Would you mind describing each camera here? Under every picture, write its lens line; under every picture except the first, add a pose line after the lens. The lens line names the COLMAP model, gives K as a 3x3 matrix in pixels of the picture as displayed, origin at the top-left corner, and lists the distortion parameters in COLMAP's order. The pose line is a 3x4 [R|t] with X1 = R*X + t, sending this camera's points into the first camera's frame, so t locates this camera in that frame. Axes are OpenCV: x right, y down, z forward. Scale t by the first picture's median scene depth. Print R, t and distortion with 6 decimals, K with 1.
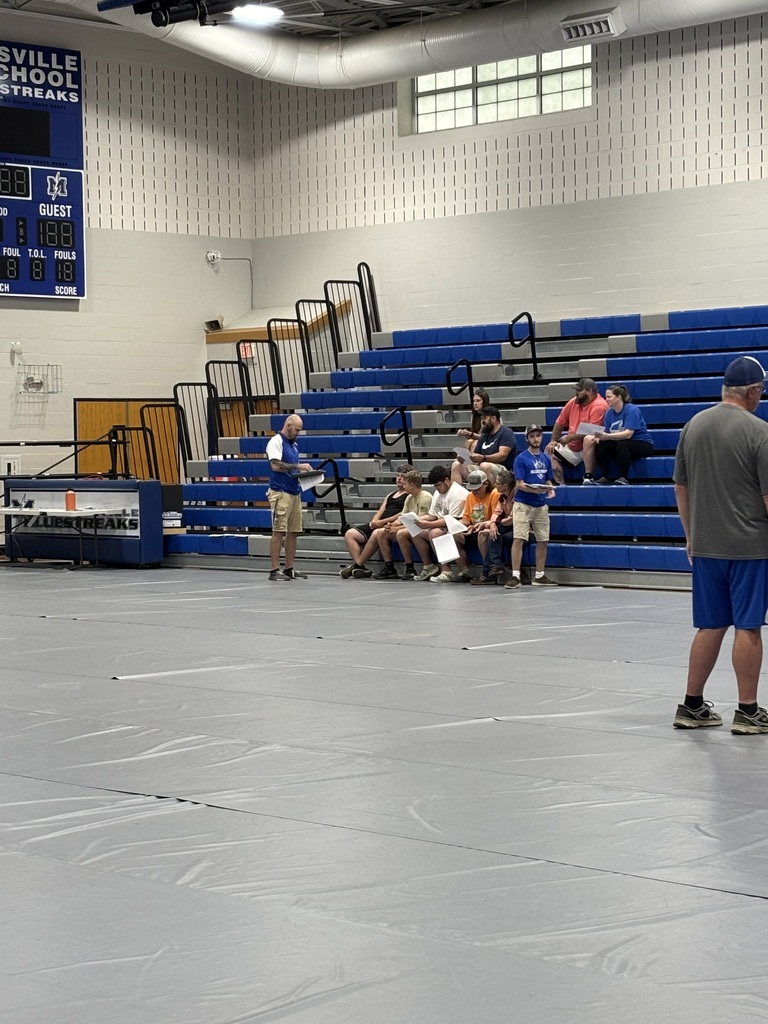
lens RADIAL K [[2405.8, 0, 384.0], [0, 2405.8, 512.0], [0, 0, 1]] dist [-0.245424, 6.992132]
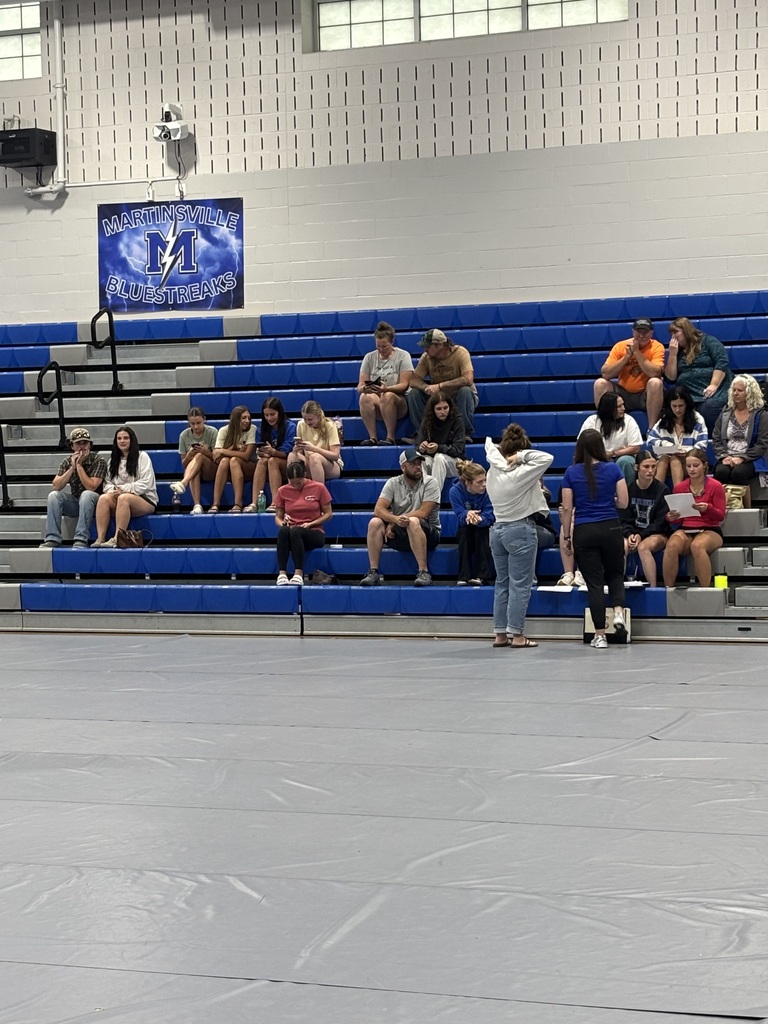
lens RADIAL K [[2361.0, 0, 338.7], [0, 2361.0, 514.7], [0, 0, 1]] dist [0.724459, -6.218042]
pose [[0.922184, -0.011329, 0.386586, -0.197438], [0.015997, 0.999833, -0.008858, -0.003071], [-0.386421, 0.014353, 0.922211, 0.213512]]
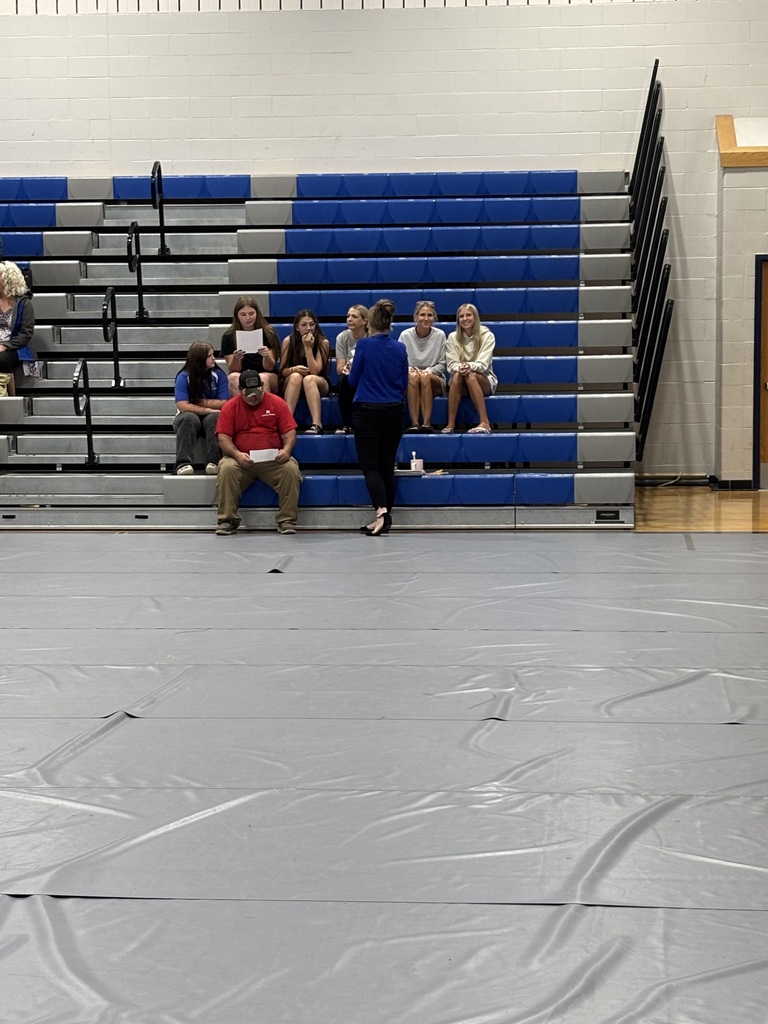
lens RADIAL K [[2405.8, 0, 384.0], [0, 2405.8, 512.0], [0, 0, 1]] dist [-0.245424, 6.992132]
pose [[0.751815, -0.040824, 0.658110, -0.397068], [0.017469, 0.998964, 0.042011, -0.006172], [-0.659143, -0.020088, 0.751749, 0.417298]]
